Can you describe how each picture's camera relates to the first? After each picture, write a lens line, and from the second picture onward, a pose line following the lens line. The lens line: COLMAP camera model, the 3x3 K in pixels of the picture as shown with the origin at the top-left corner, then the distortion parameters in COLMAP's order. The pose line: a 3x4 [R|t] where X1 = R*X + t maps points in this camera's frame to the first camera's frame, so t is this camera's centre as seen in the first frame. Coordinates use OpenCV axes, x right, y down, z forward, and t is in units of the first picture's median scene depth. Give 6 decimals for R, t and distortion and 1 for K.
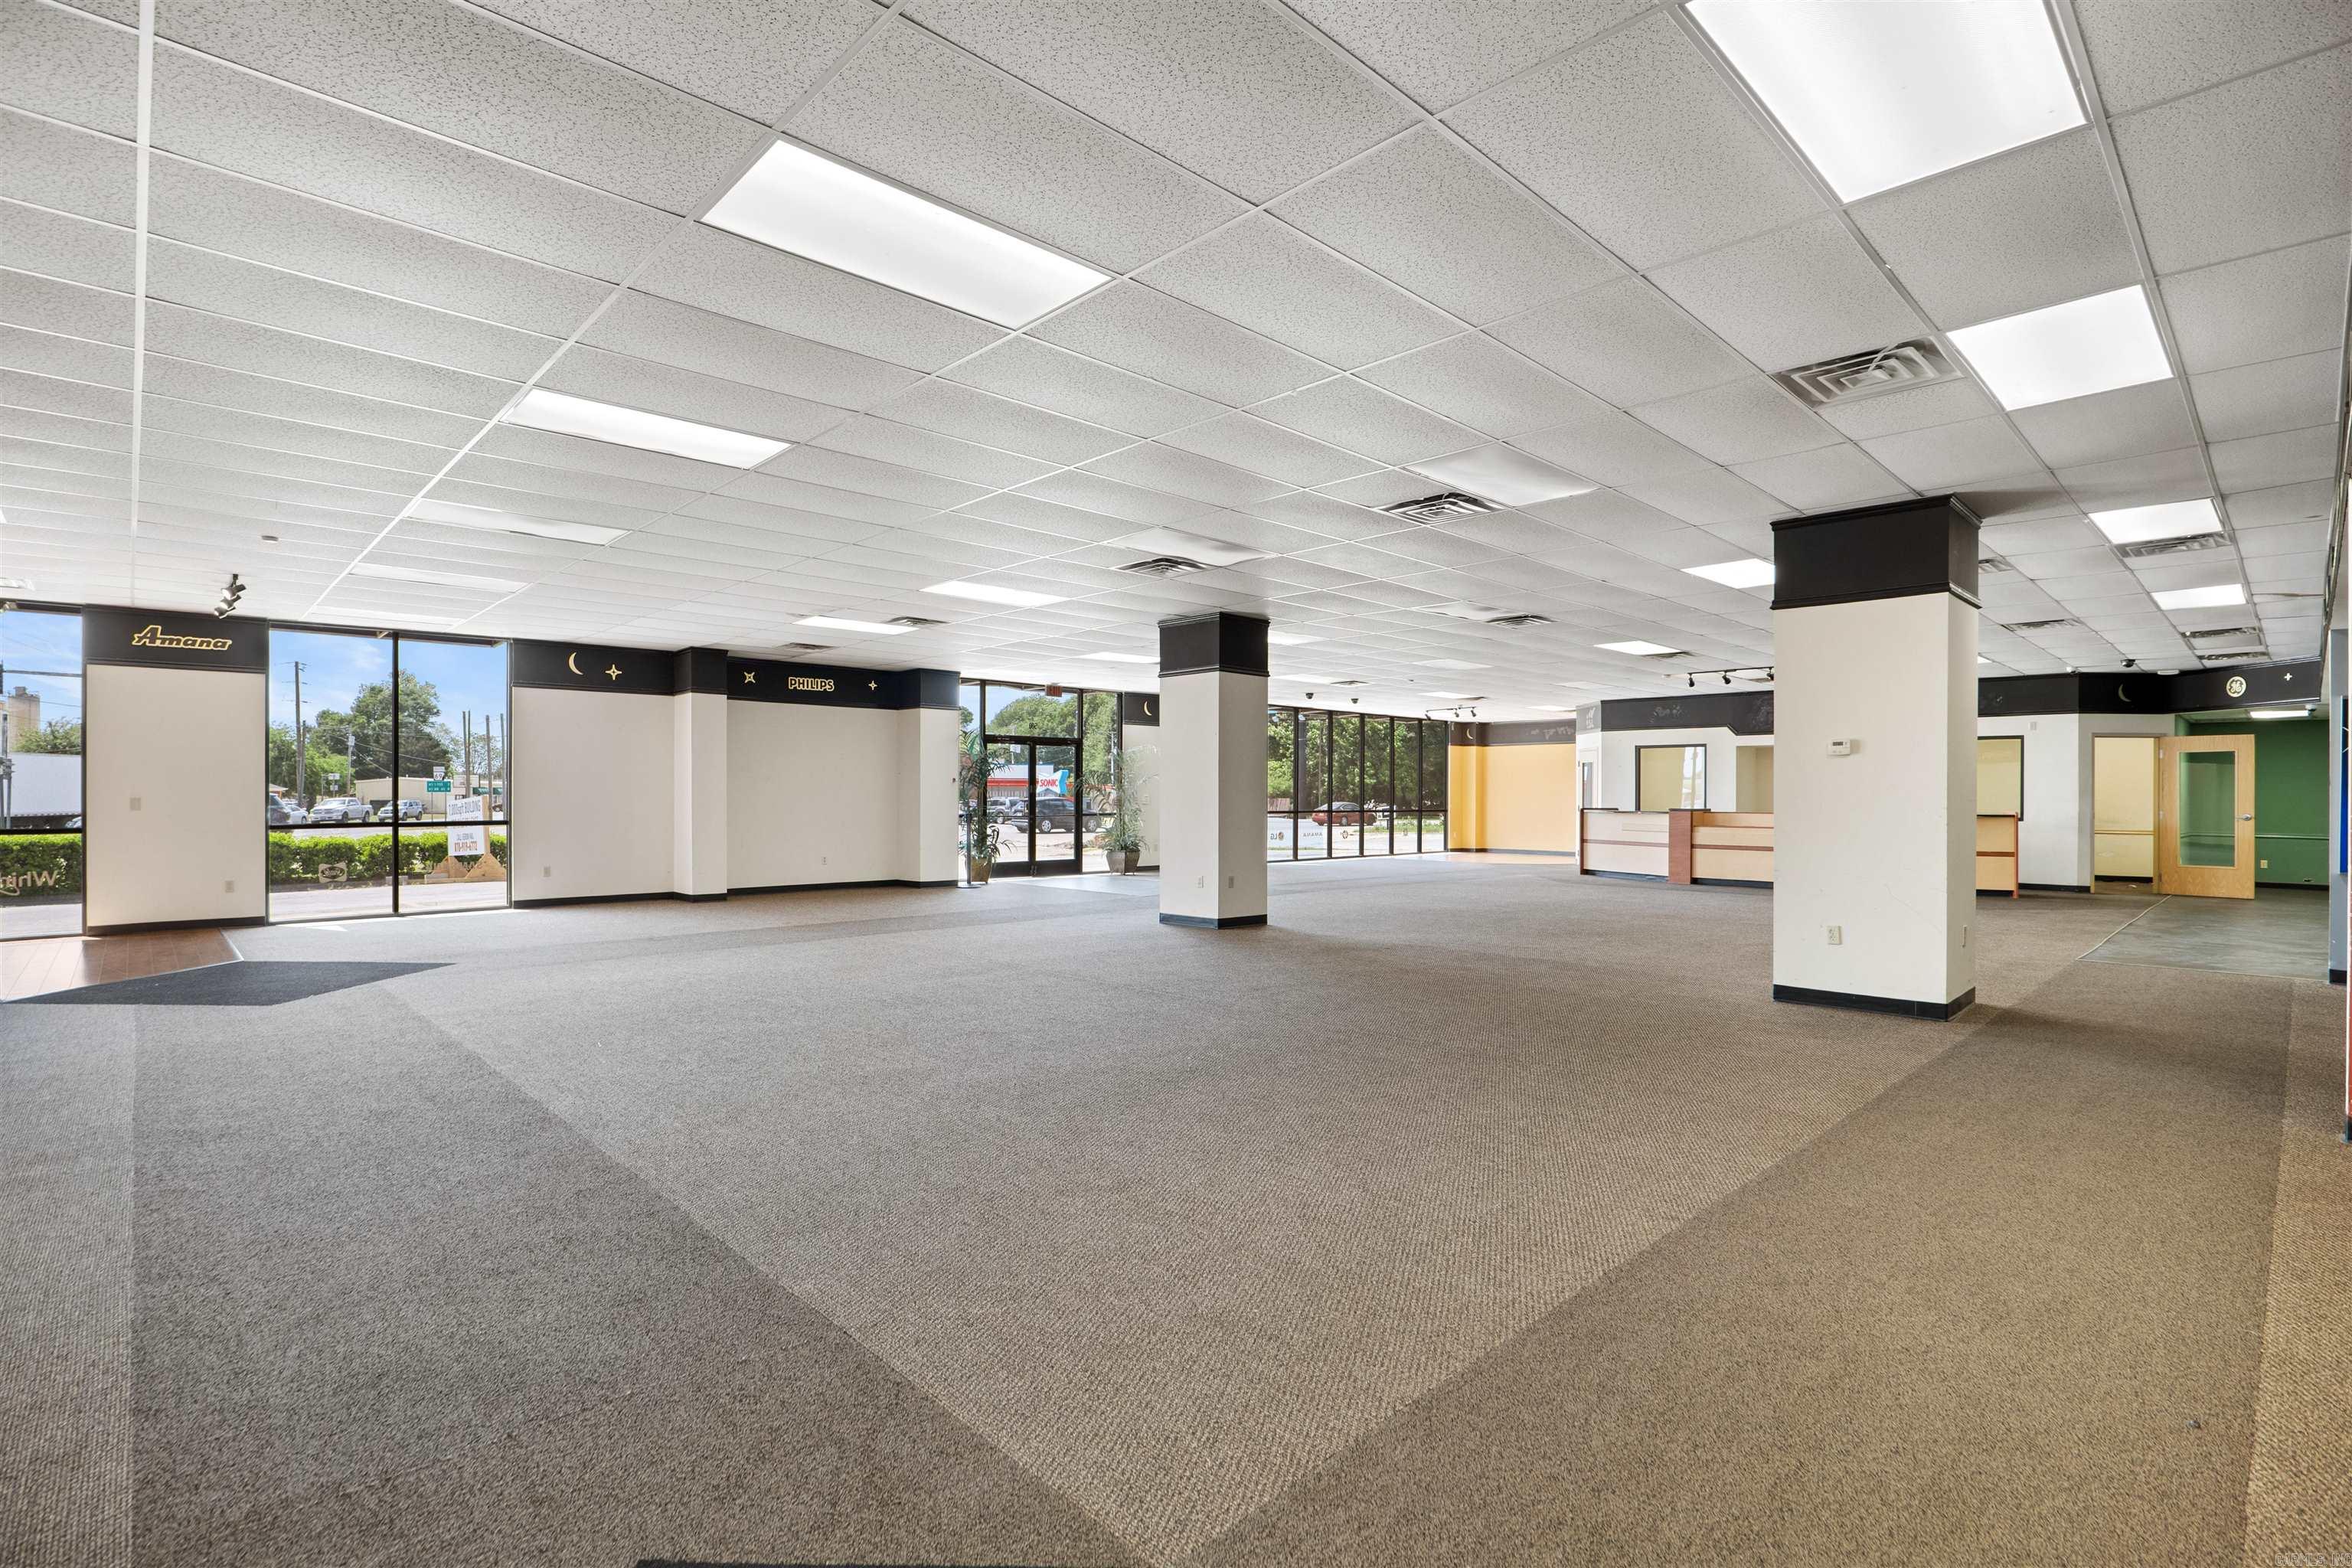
lens RADIAL K [[1143.2, 0, 1187.6], [0, 1143.2, 793.6], [0, 0, 1]] dist [0.001438, 0.000091]
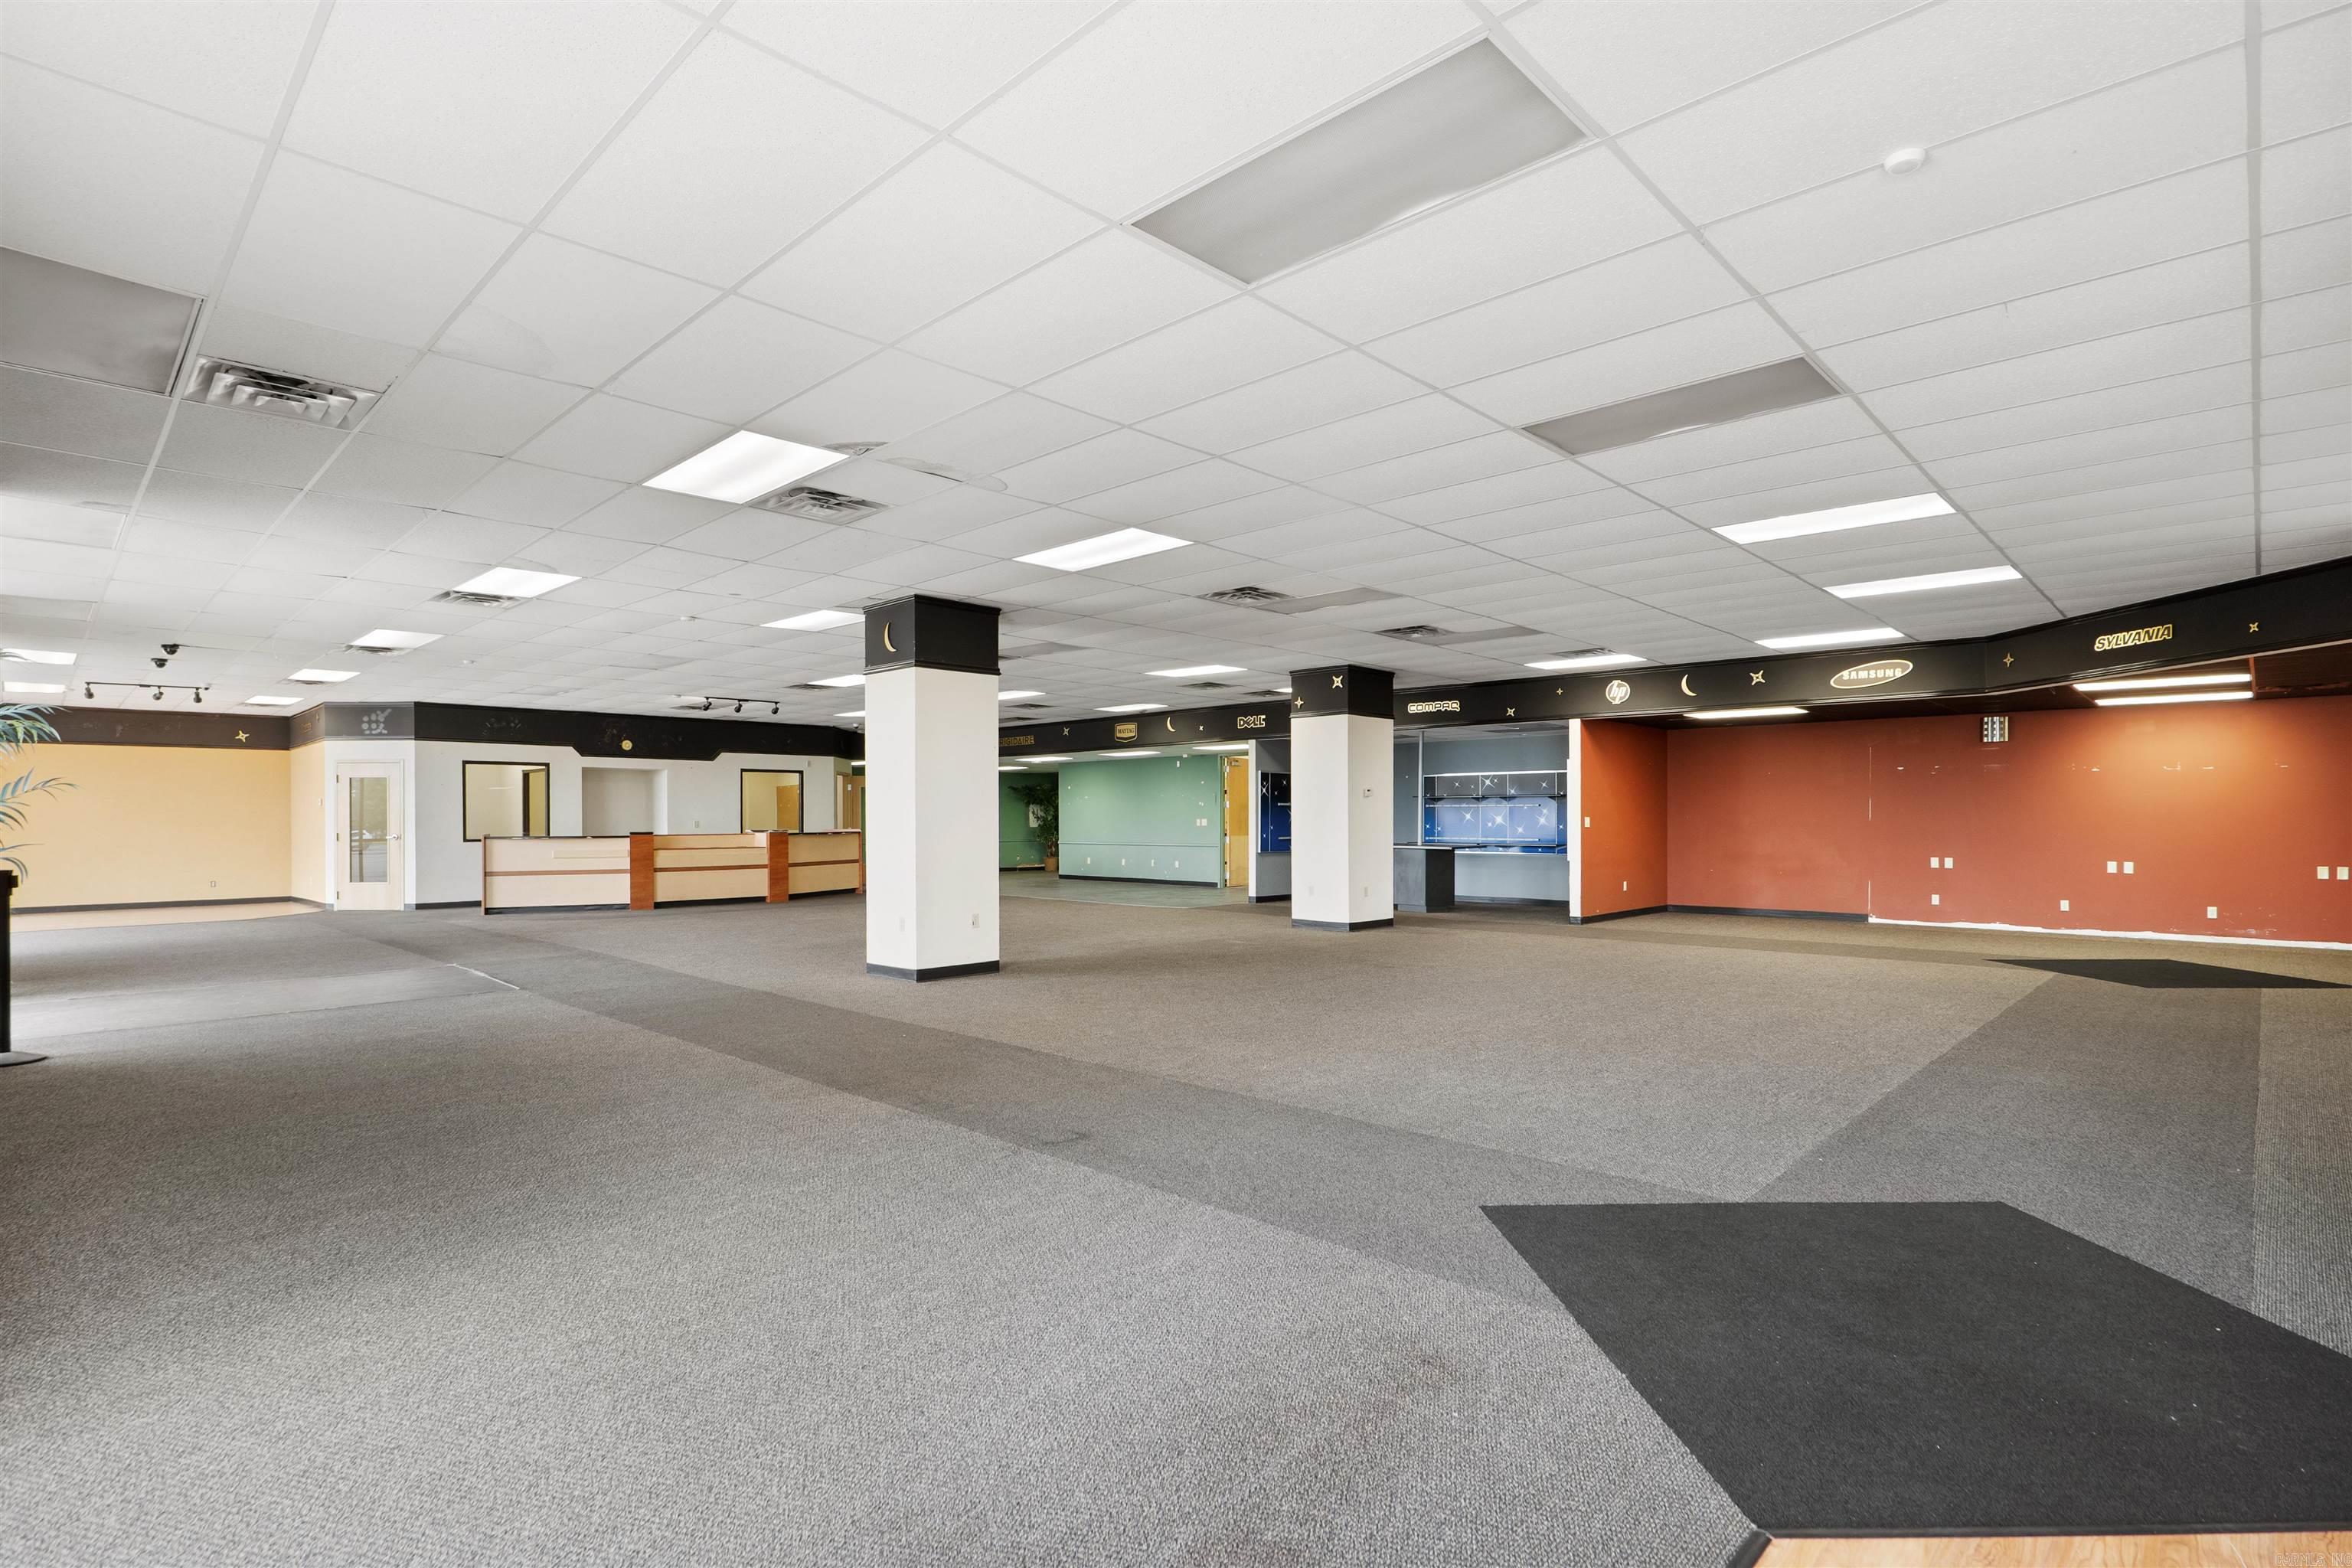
lens RADIAL K [[1143.2, 0, 1165.6], [0, 1143.2, 799.9], [0, 0, 1]] dist [0.001438, 0.000091]
pose [[-0.009345, 0.012498, 0.999878, -0.561991], [0.003869, 0.999915, -0.012462, -0.000096], [-0.999949, 0.003752, -0.009393, 0.594906]]
